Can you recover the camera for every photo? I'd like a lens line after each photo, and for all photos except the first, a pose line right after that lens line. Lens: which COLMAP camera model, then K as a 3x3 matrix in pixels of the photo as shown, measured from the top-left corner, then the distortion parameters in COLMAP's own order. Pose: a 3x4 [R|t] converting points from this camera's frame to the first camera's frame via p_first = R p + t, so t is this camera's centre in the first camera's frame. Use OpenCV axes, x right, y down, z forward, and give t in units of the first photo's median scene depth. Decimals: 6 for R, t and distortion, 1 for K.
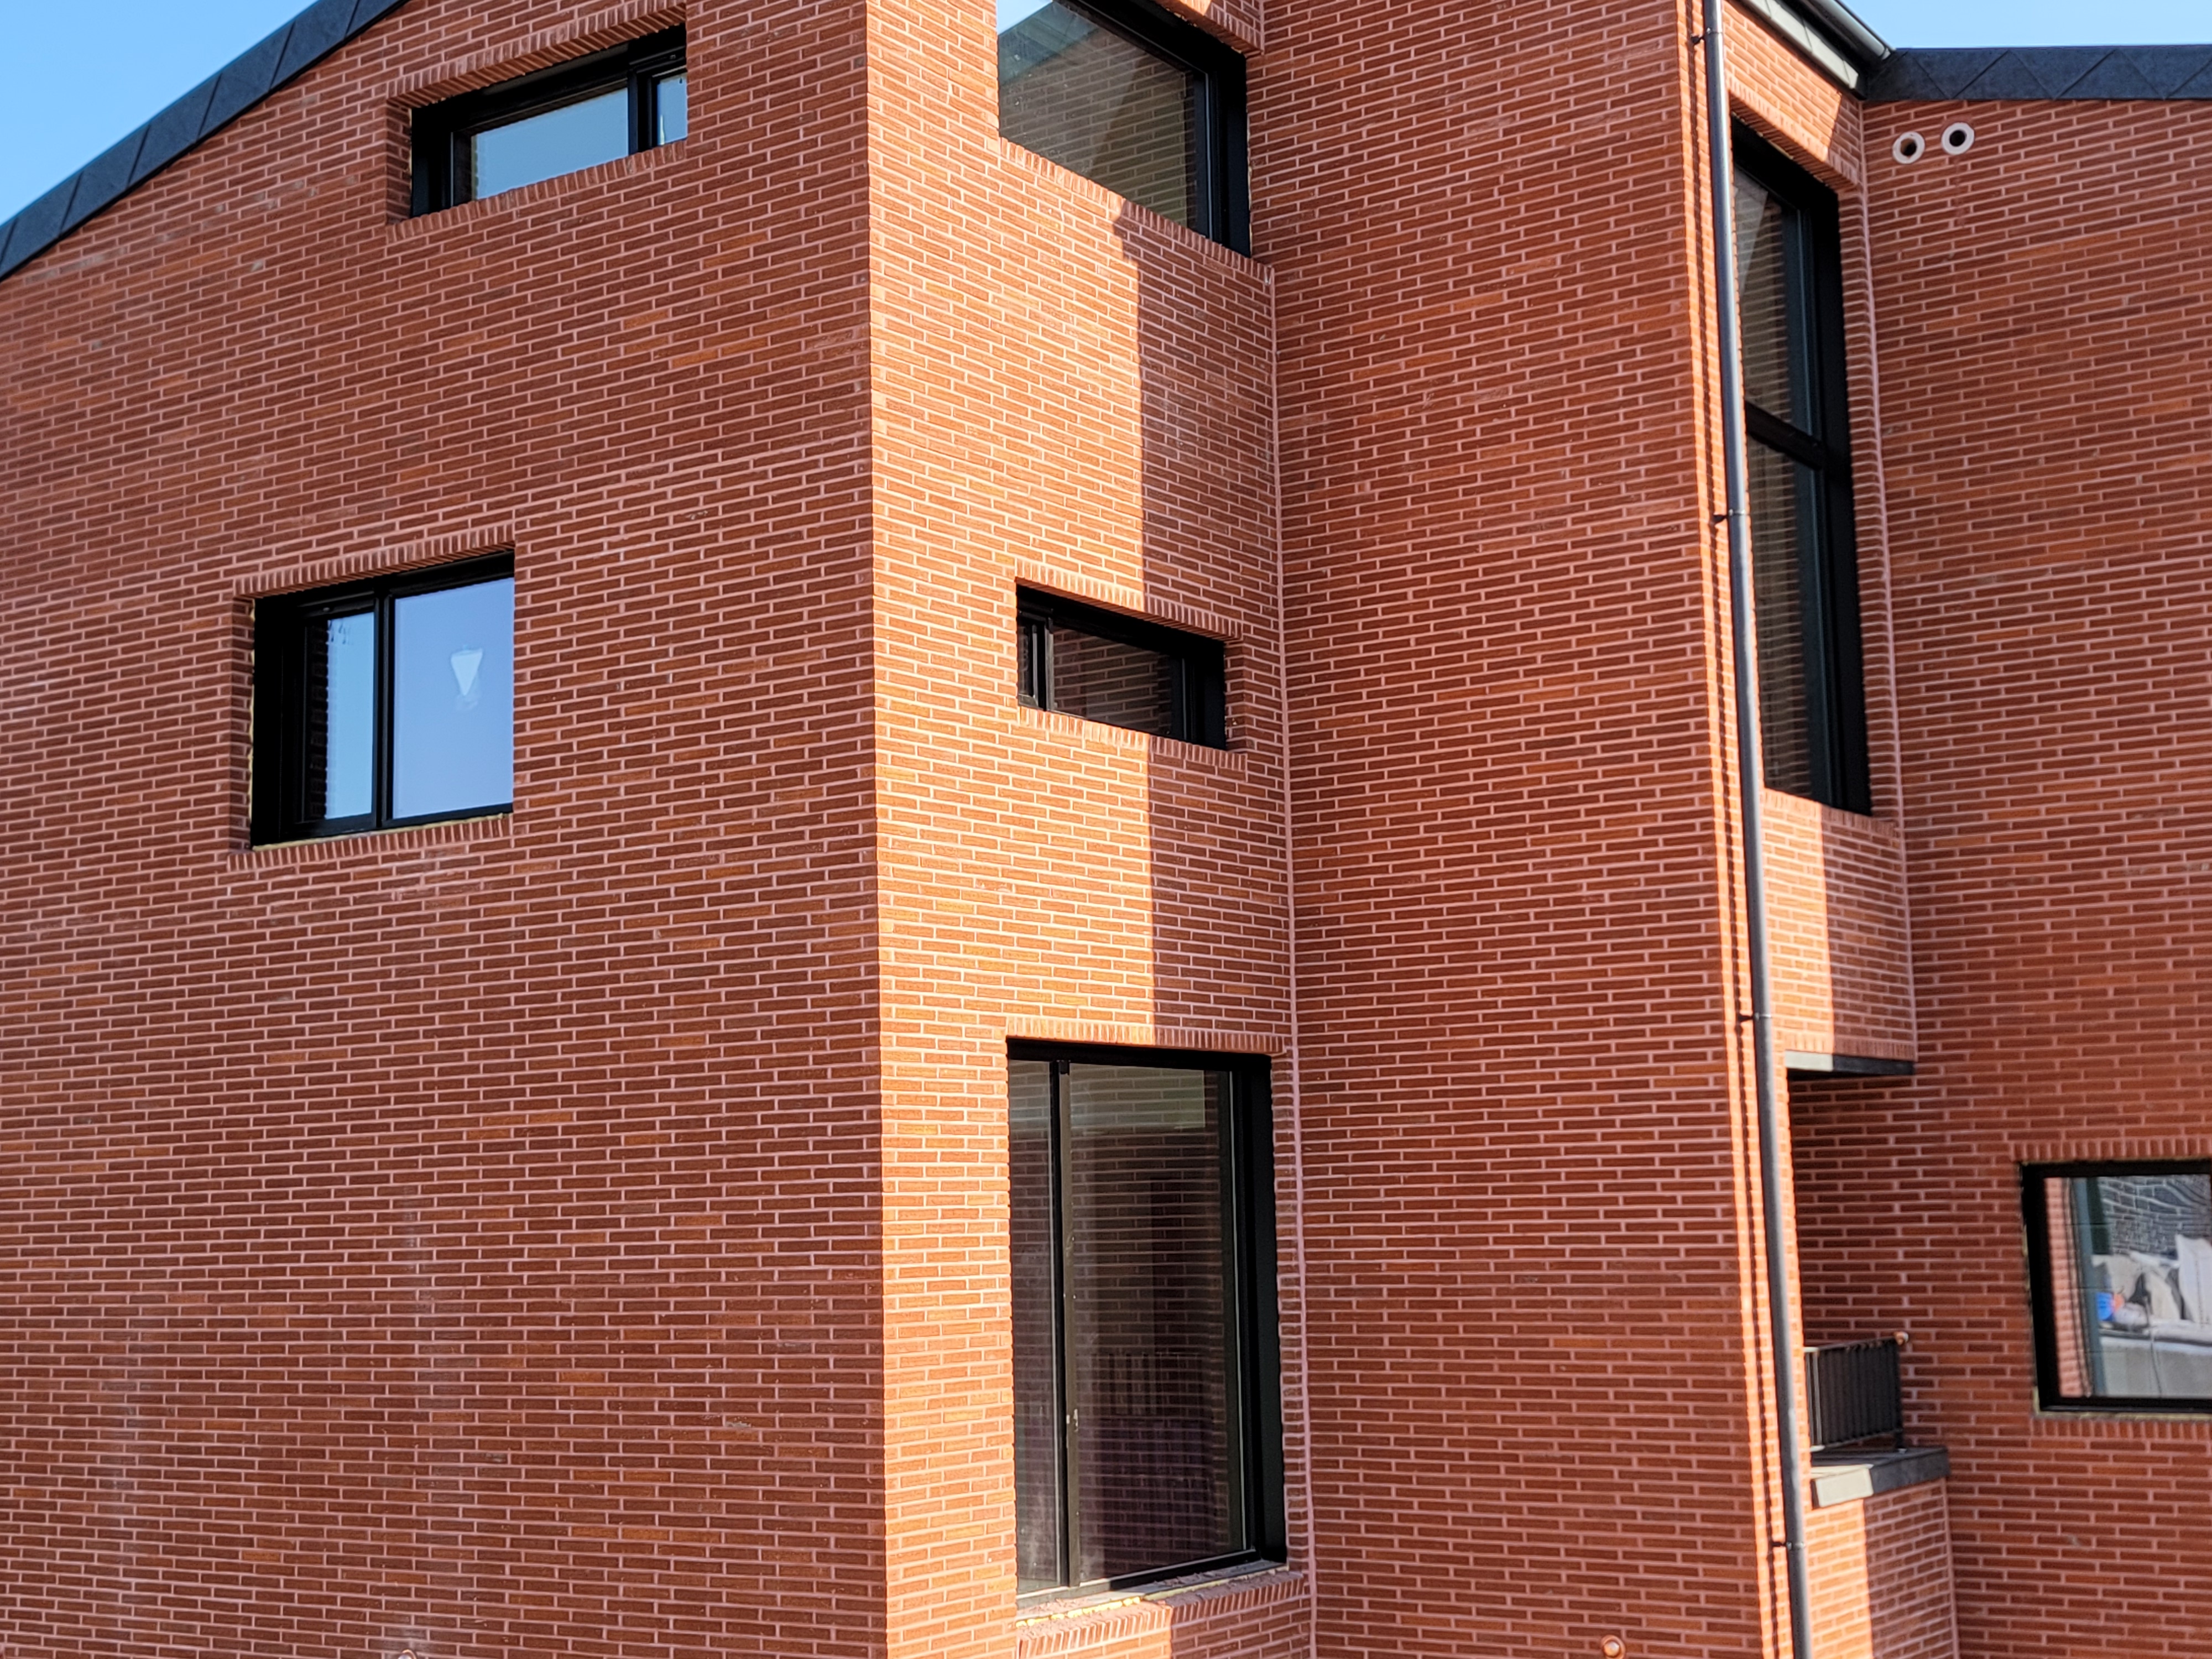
lens RADIAL K [[2992.9, 0, 1104.3], [0, 2992.9, 791.3], [0, 0, 1]] dist [0.123543, -0.265656]
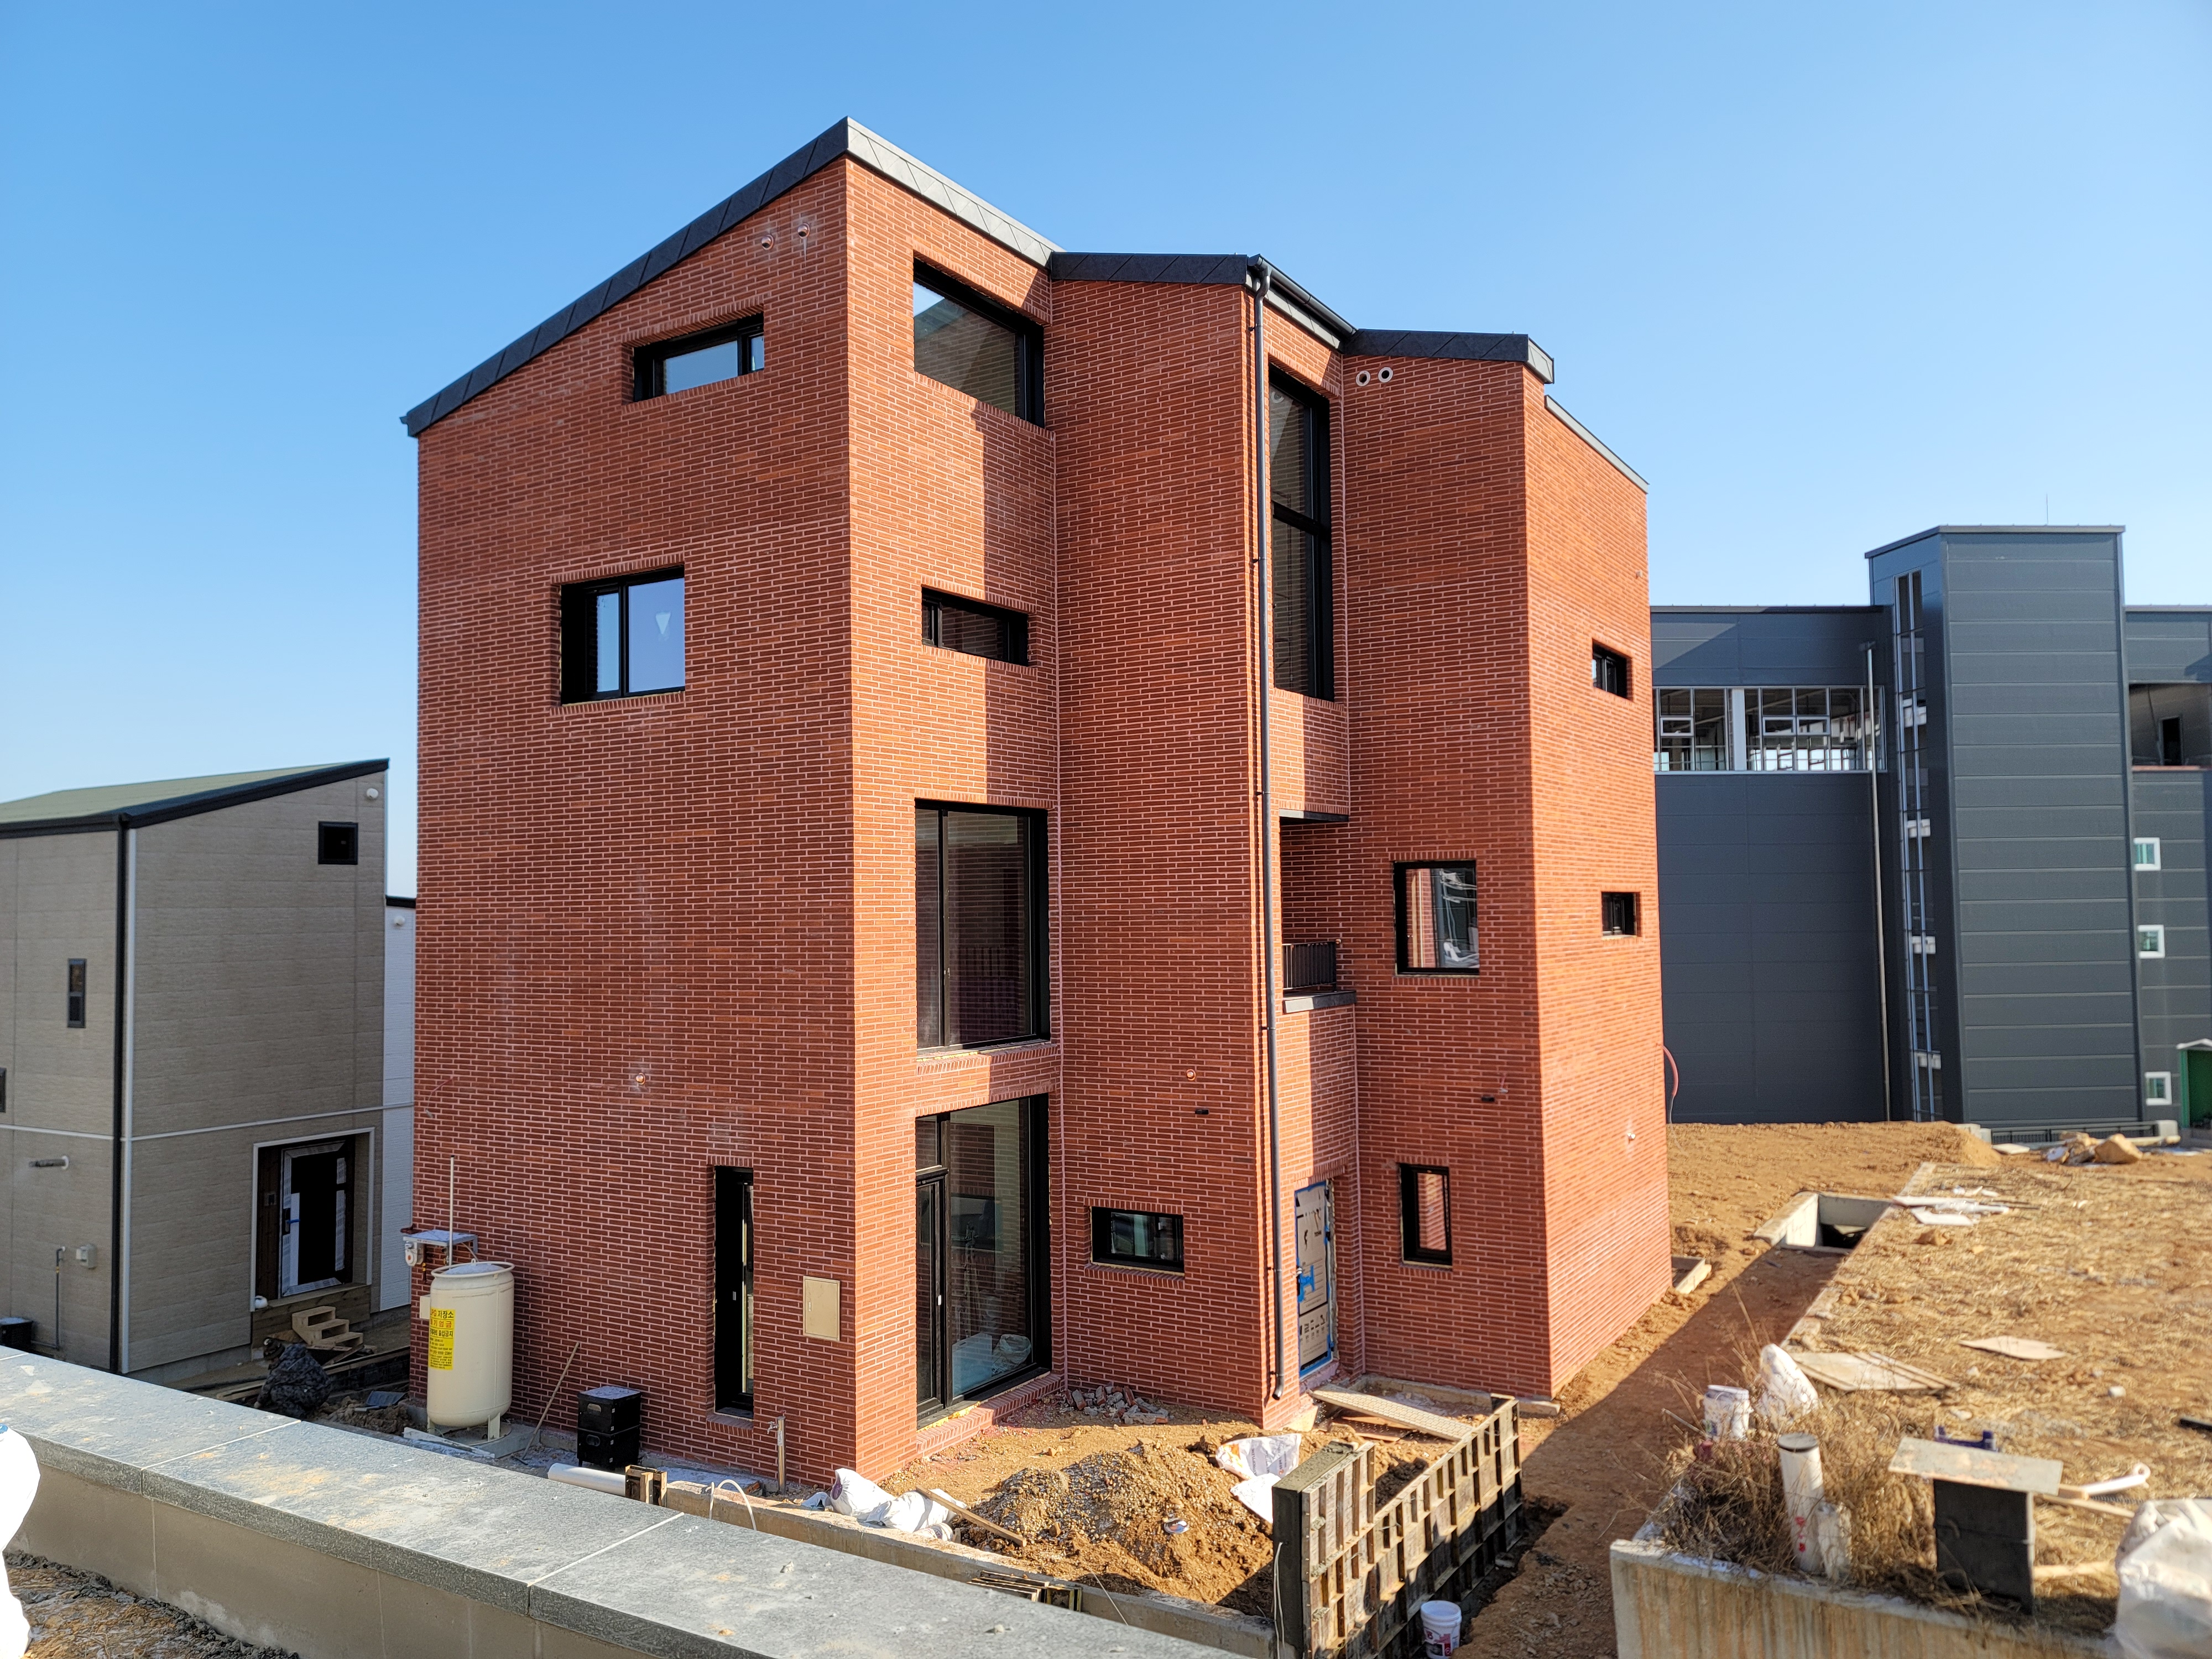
lens RADIAL K [[1628.8, 0, 1106.0], [0, 1628.8, 829.5], [0, 0, 1]] dist [0.125972, -0.282563]
pose [[0.999216, 0.010288, 0.038221, 0.055951], [-0.013761, 0.995687, 0.091749, -0.005602], [-0.037112, -0.092204, 0.995048, -0.171753]]
